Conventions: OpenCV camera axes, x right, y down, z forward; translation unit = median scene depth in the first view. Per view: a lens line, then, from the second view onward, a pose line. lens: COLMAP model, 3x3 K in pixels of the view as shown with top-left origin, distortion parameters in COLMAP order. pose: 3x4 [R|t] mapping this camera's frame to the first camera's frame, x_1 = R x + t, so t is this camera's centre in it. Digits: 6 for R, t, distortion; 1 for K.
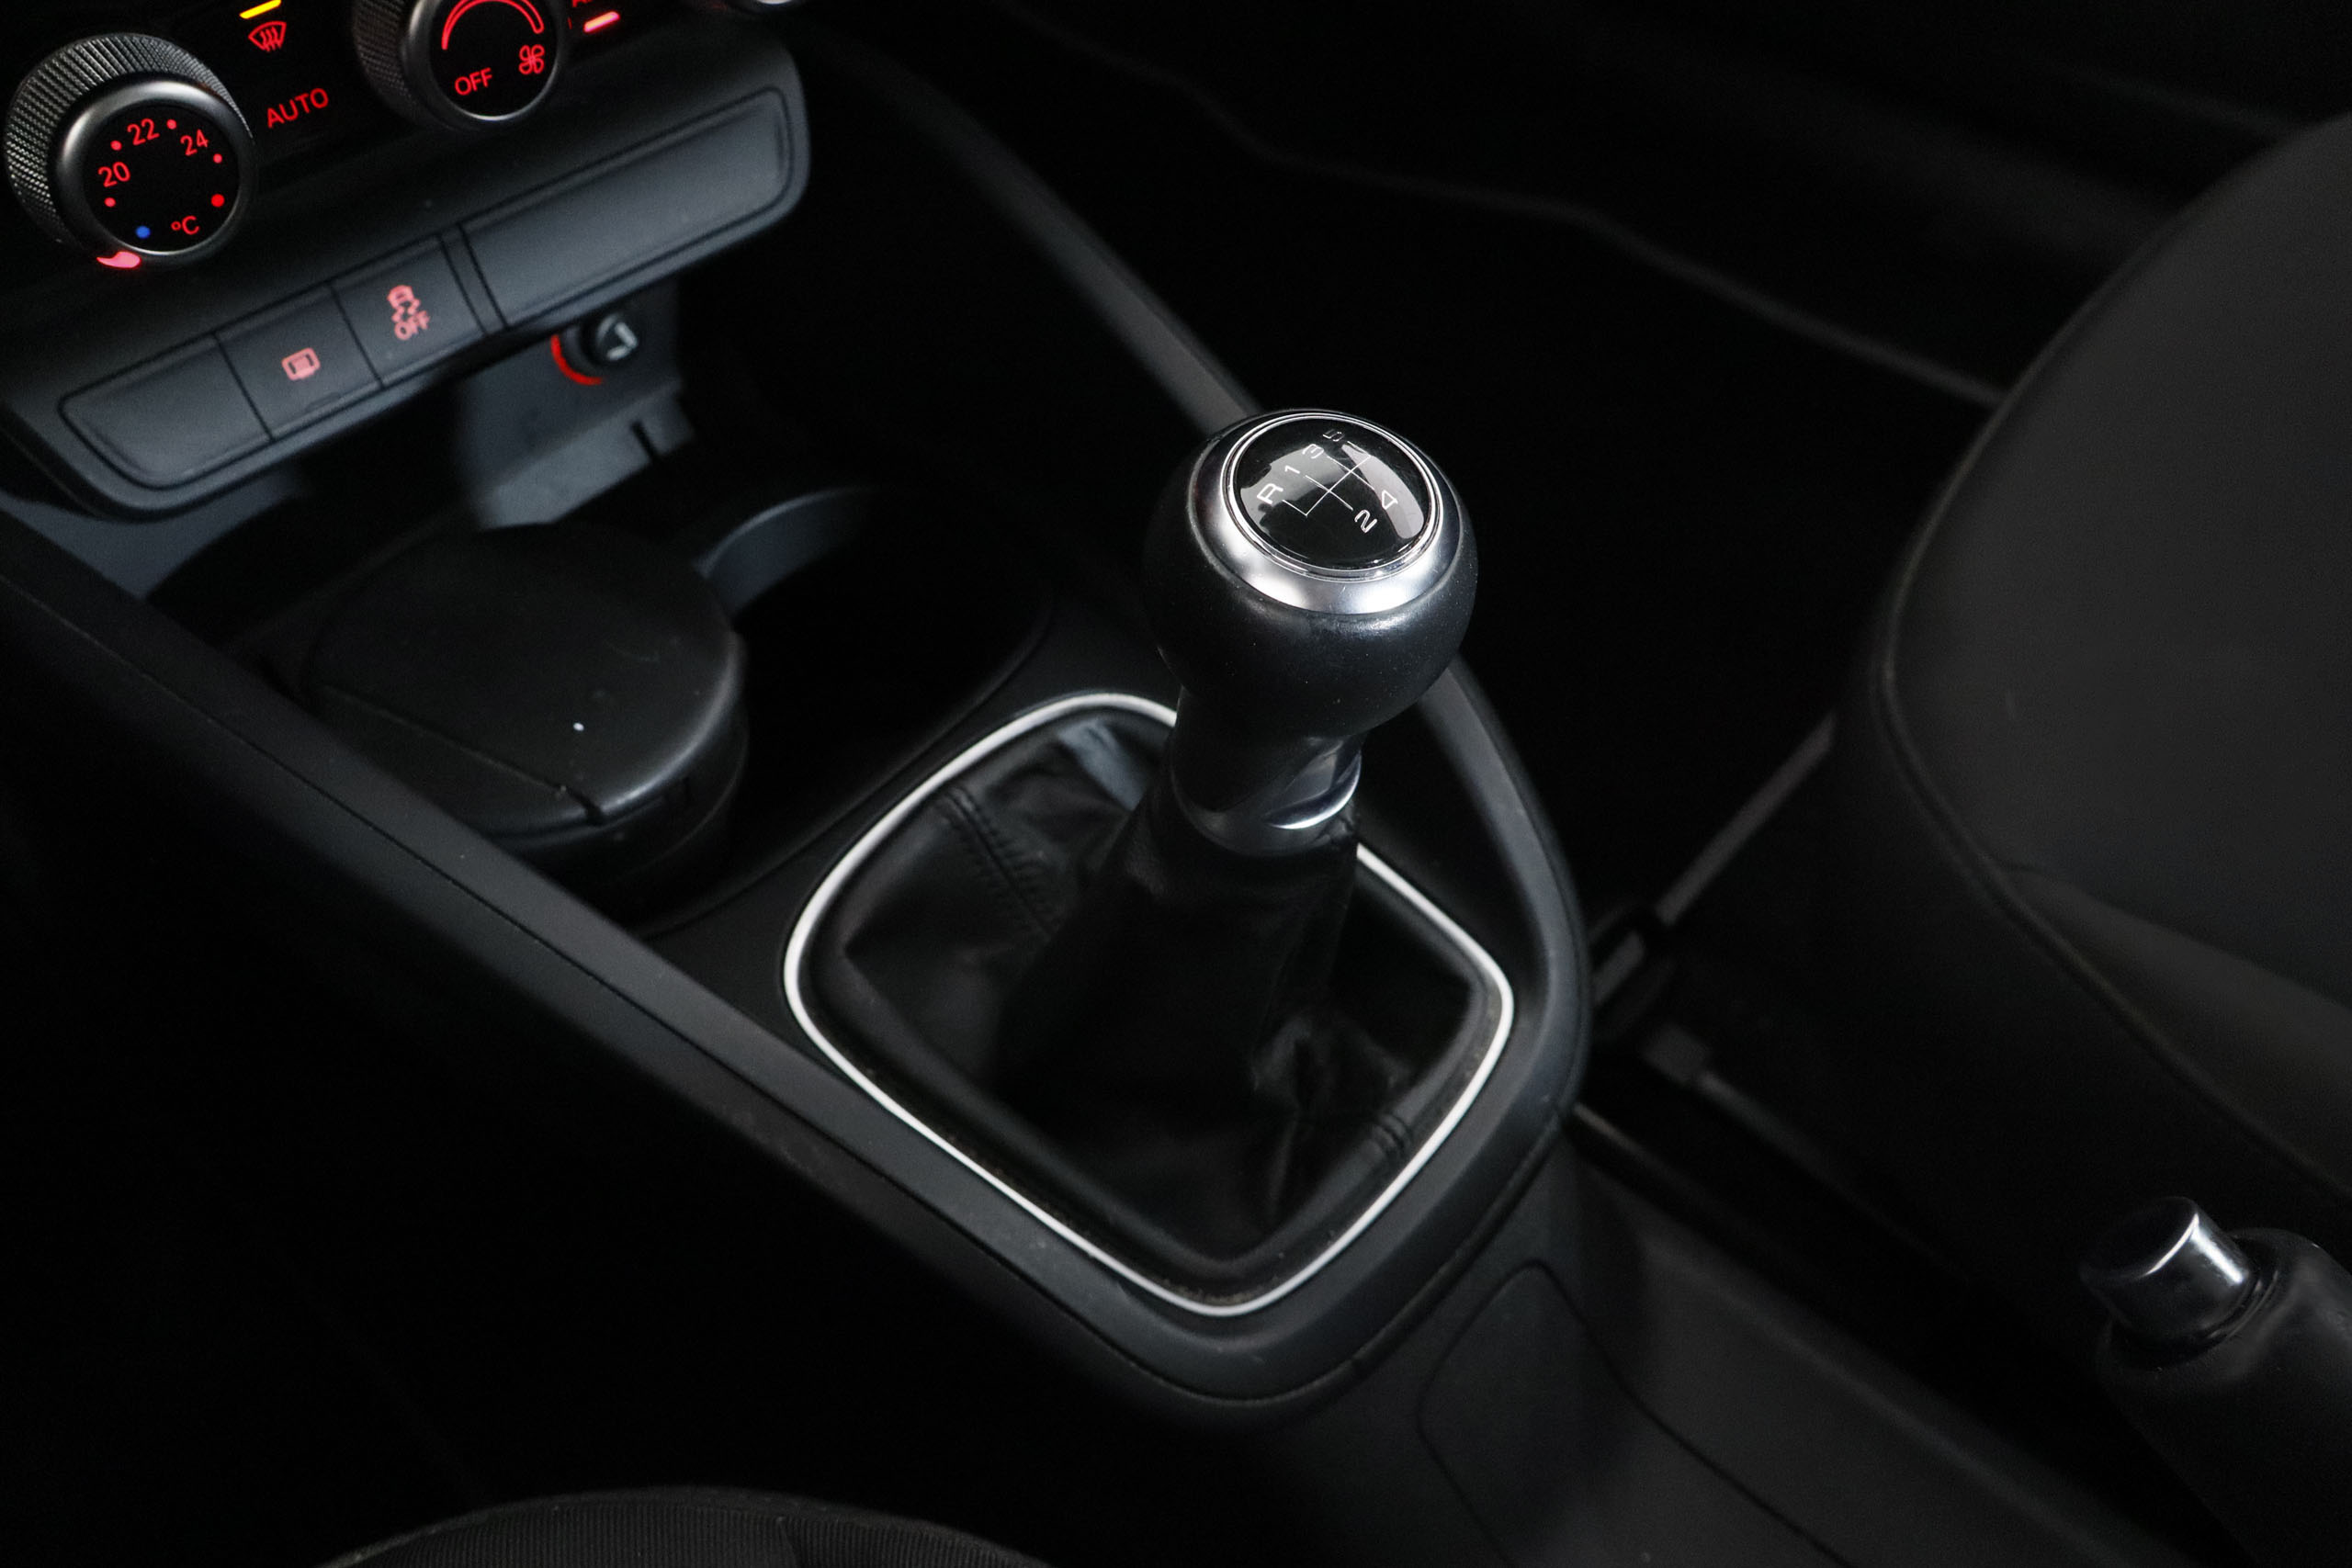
lens RADIAL K [[1974.7, 0, 1176.0], [0, 1974.7, 784.0], [0, 0, 1]] dist [-0.003164, 0.003265]
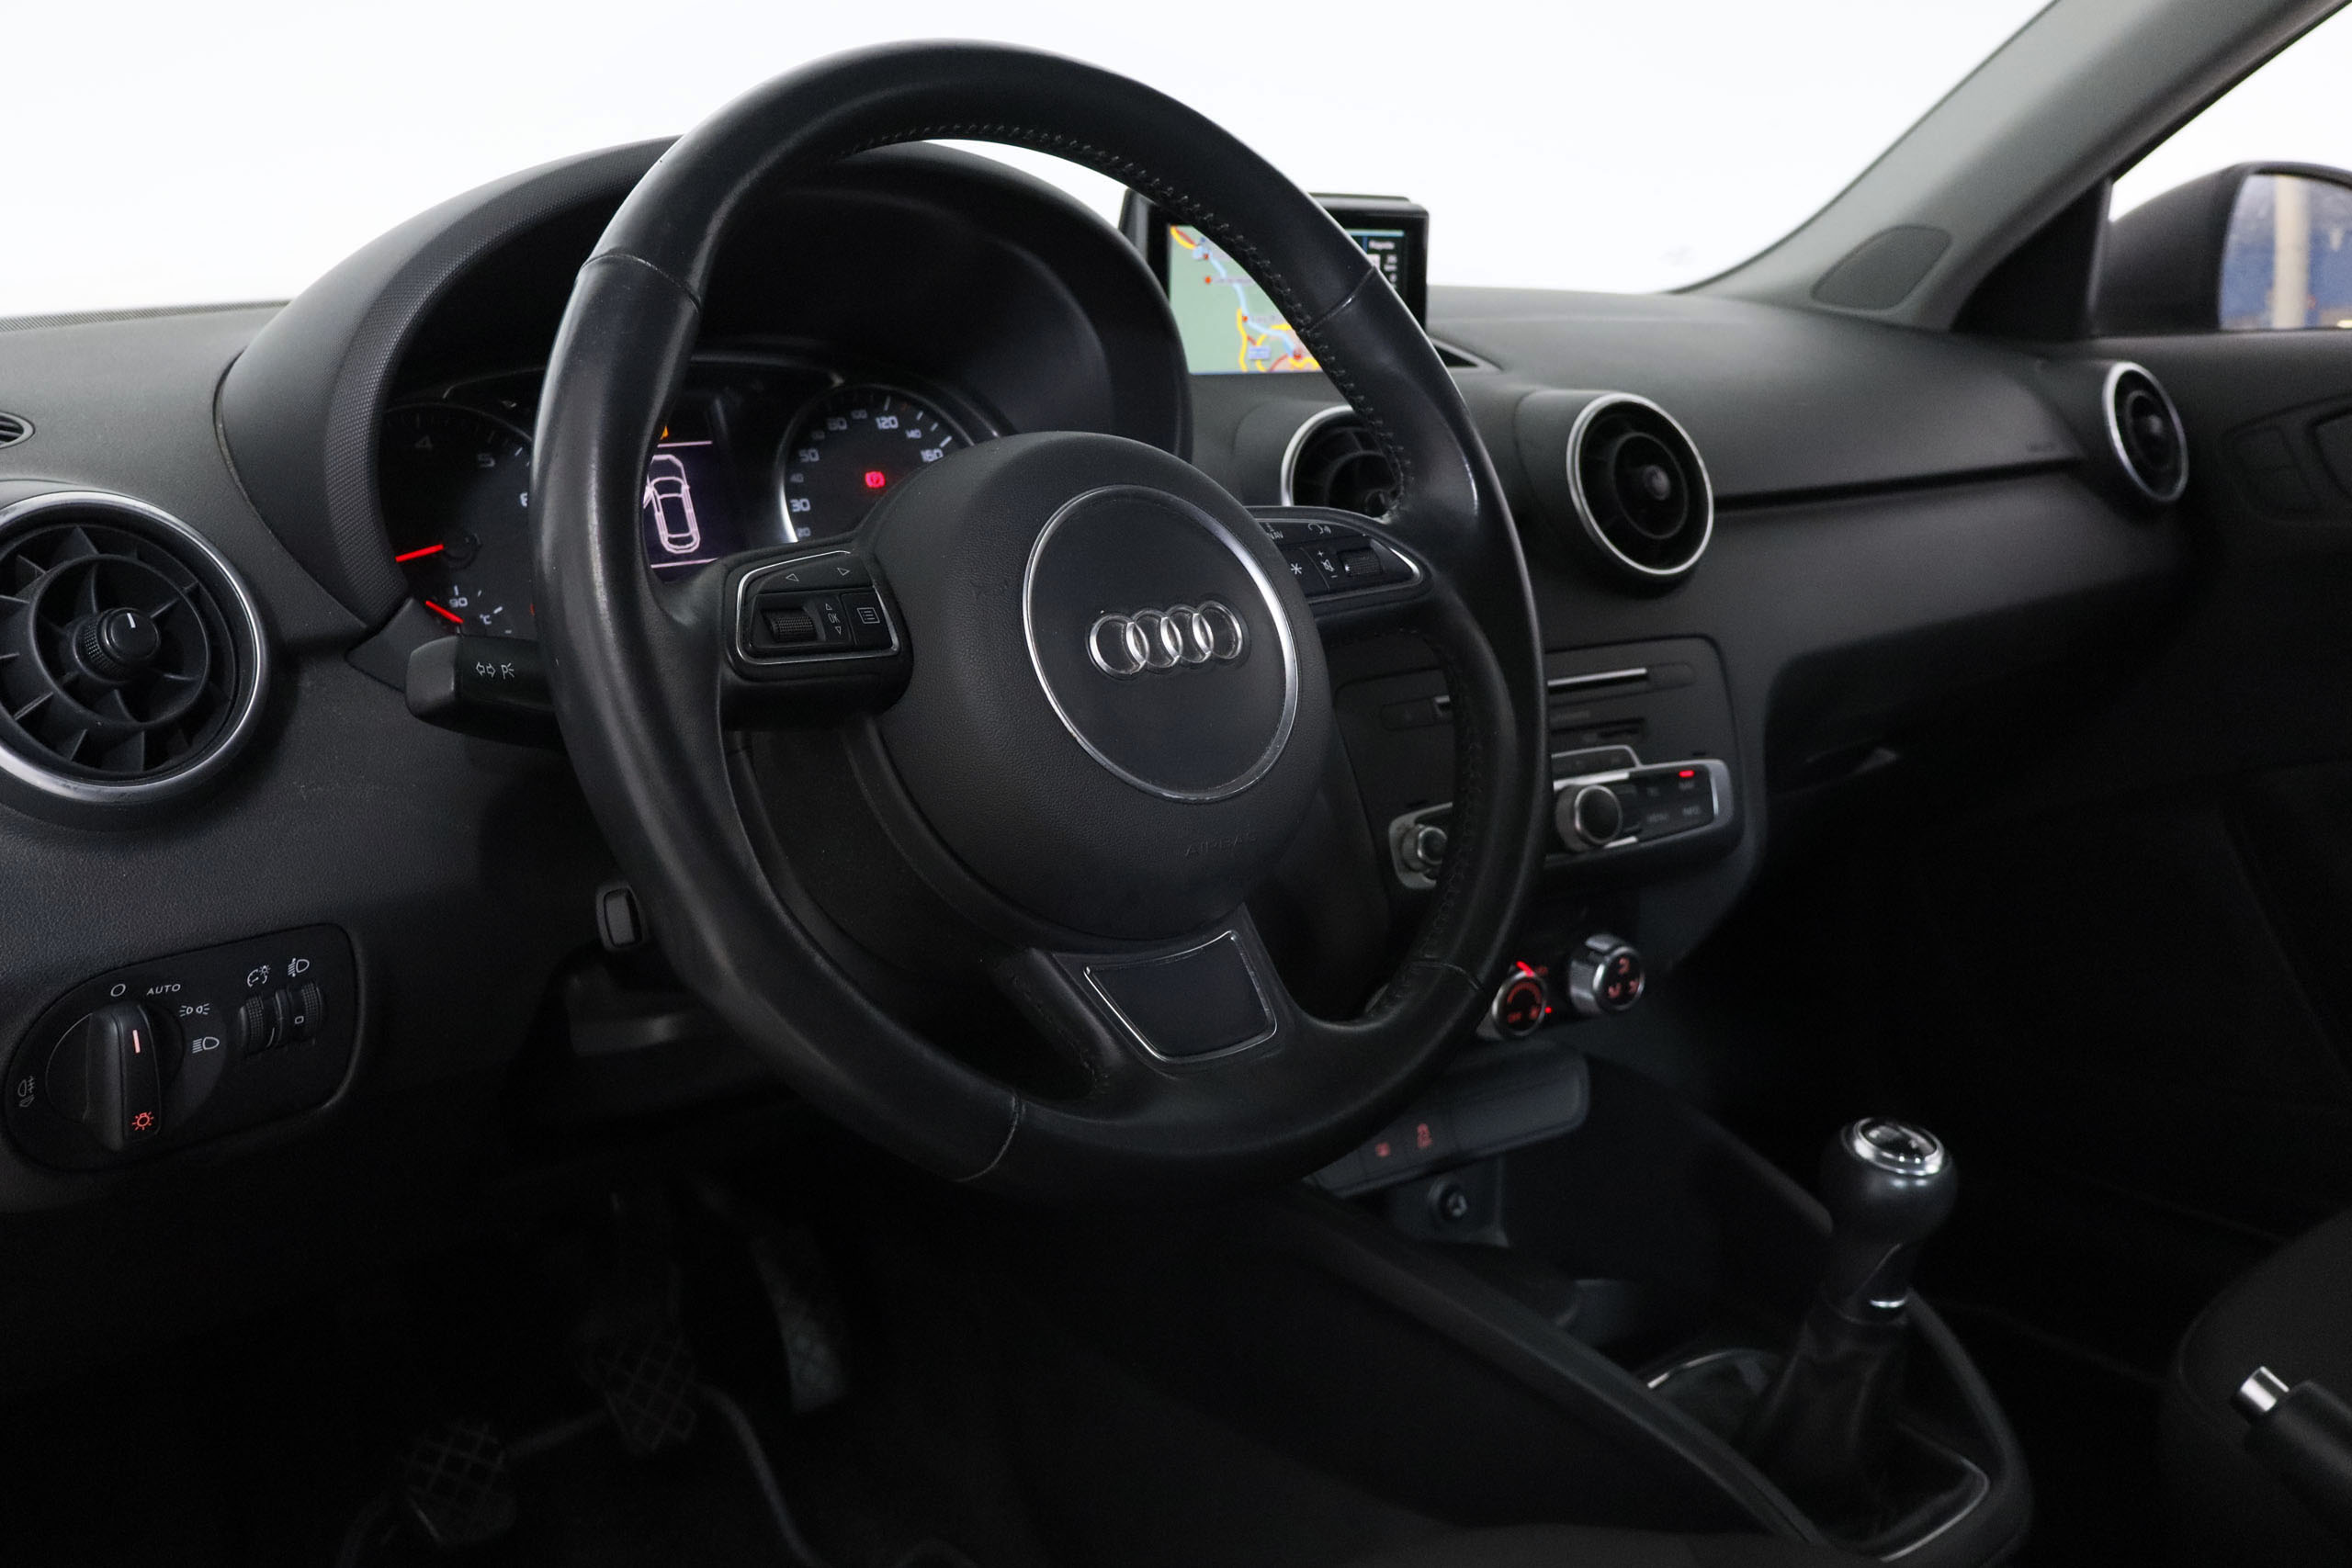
lens RADIAL K [[2337.3, 0, 1176.0], [0, 2337.3, 784.0], [0, 0, 1]] dist [0.001333, 0.009206]
pose [[0.989892, 0.029811, -0.138655, -0.326601], [-0.106311, 0.803076, -0.586316, 1.012649], [0.093871, 0.595130, 0.798128, -1.338897]]
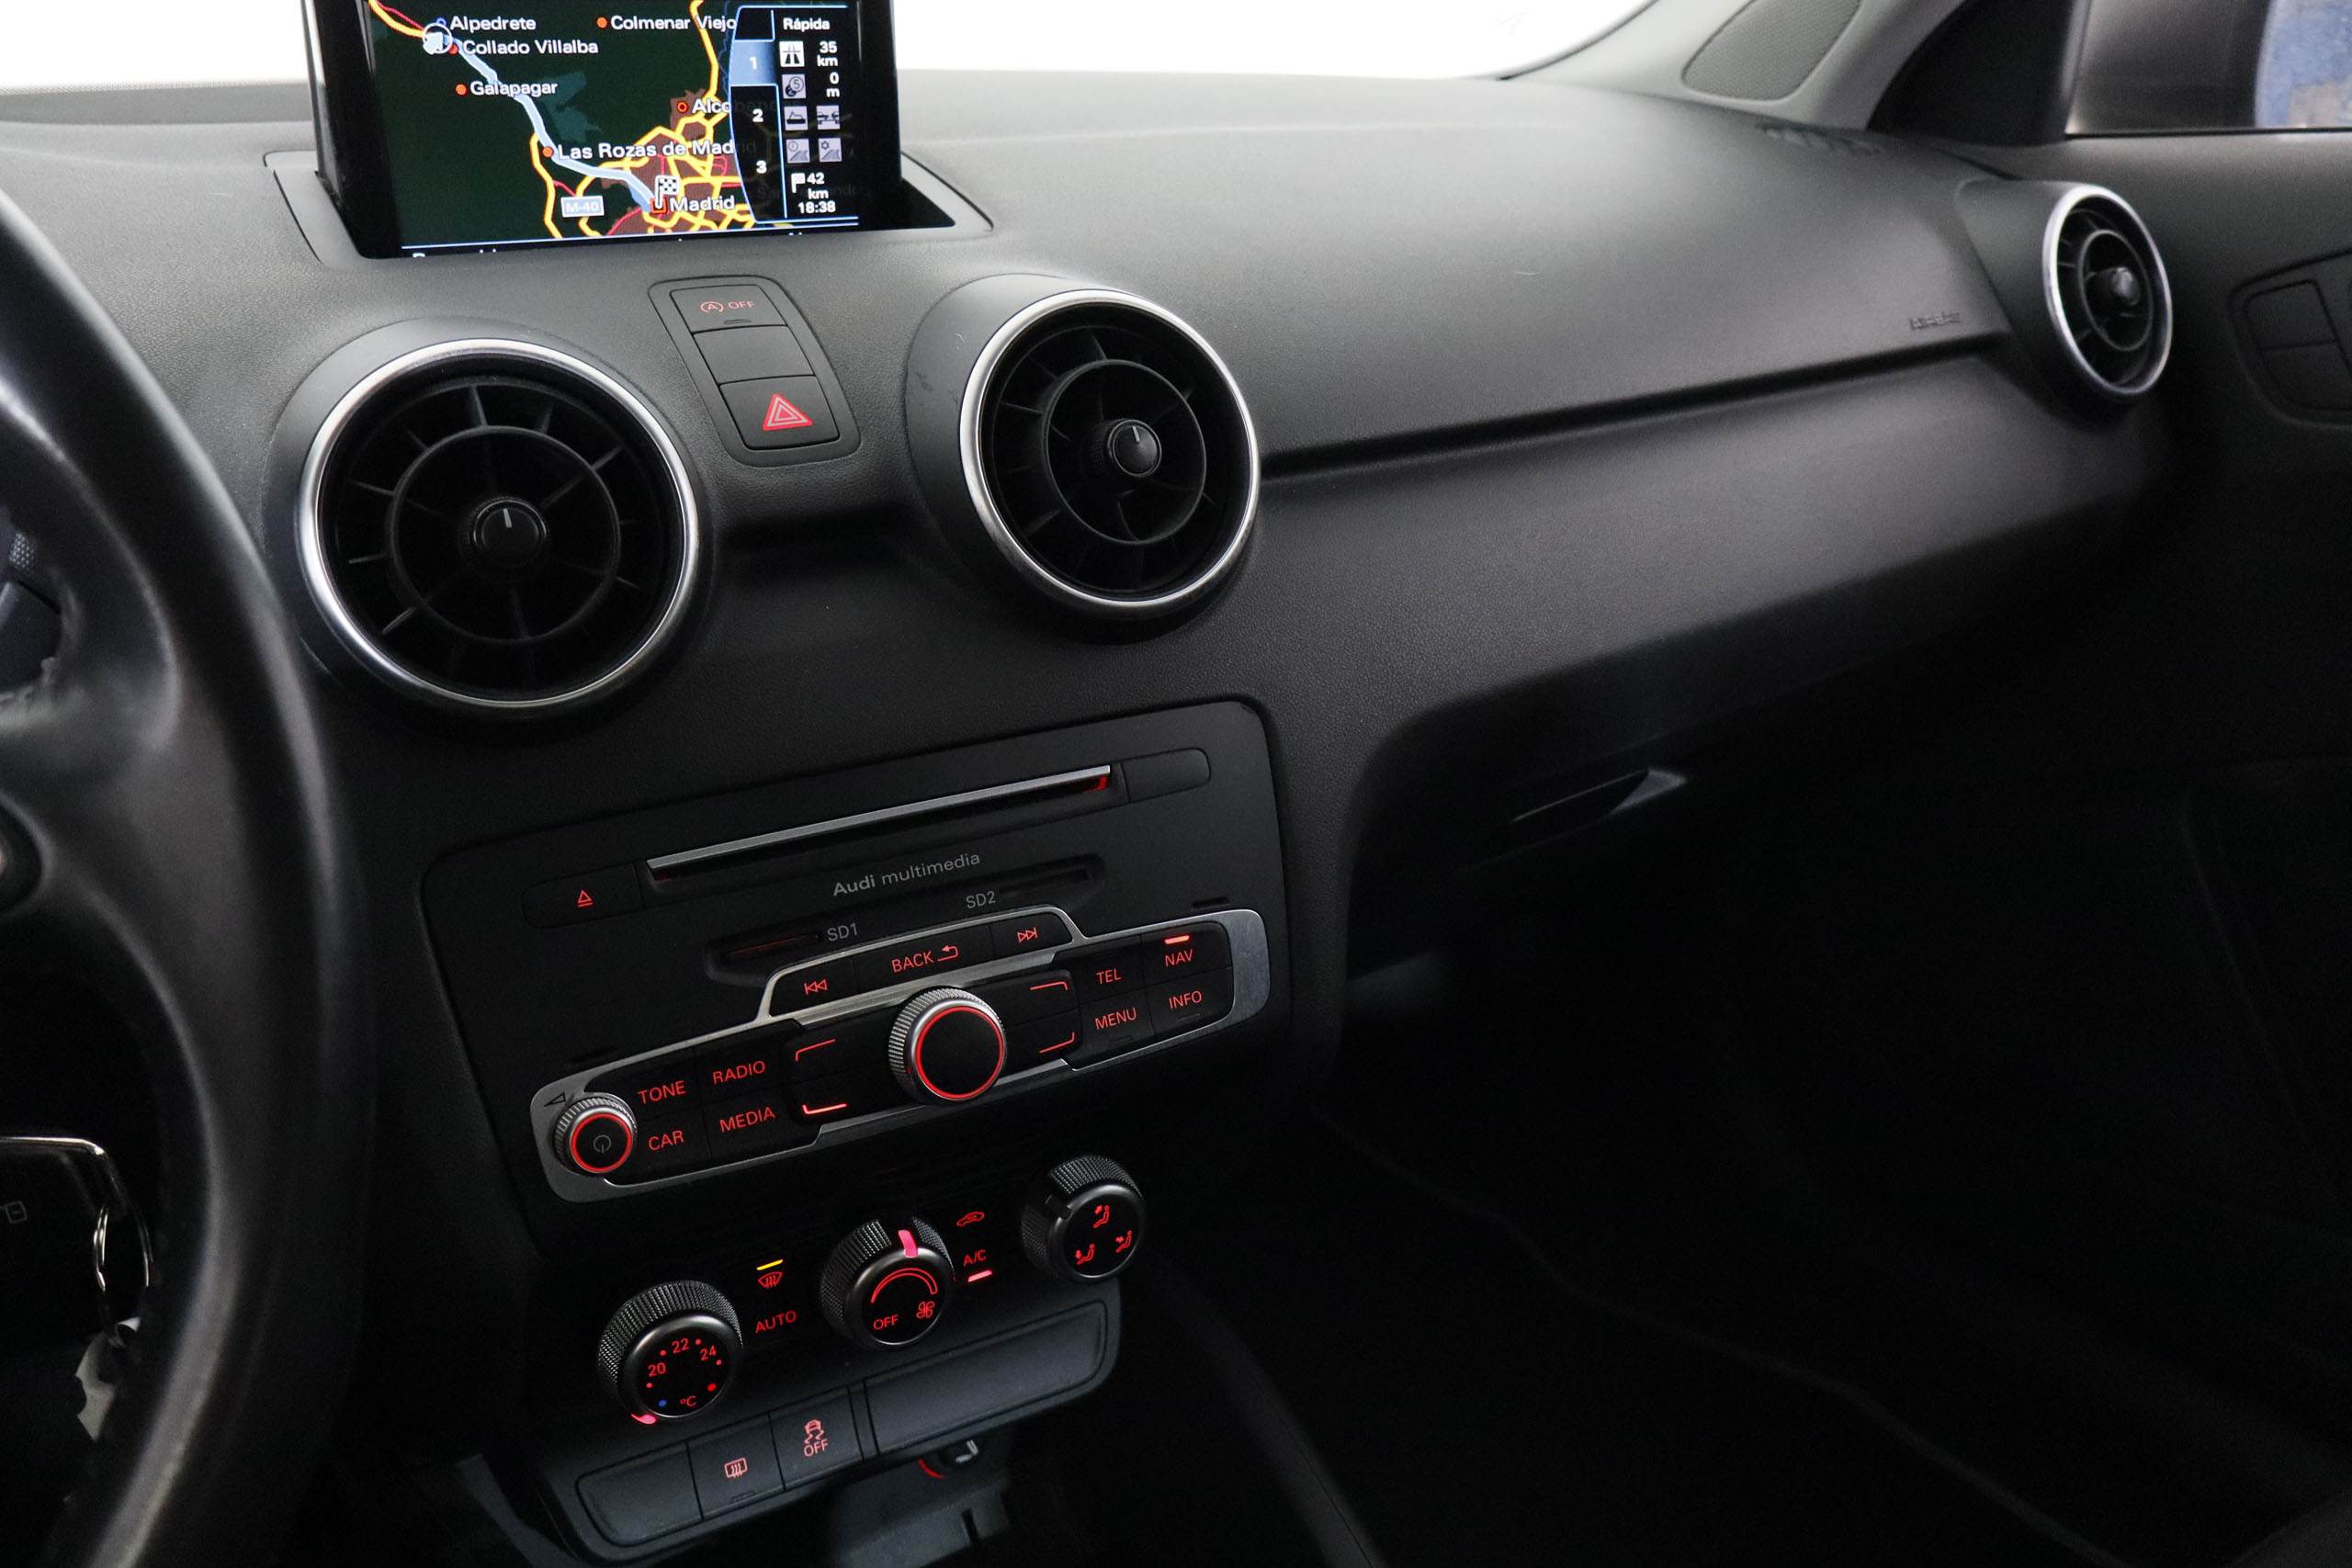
lens RADIAL K [[1974.7, 0, 1176.0], [0, 1974.7, 784.0], [0, 0, 1]] dist [-0.003164, 0.003265]
pose [[0.970459, 0.073557, -0.229779, 0.161488], [-0.172279, 0.878023, -0.446536, -0.064501], [0.168906, 0.472931, 0.864758, -0.425269]]
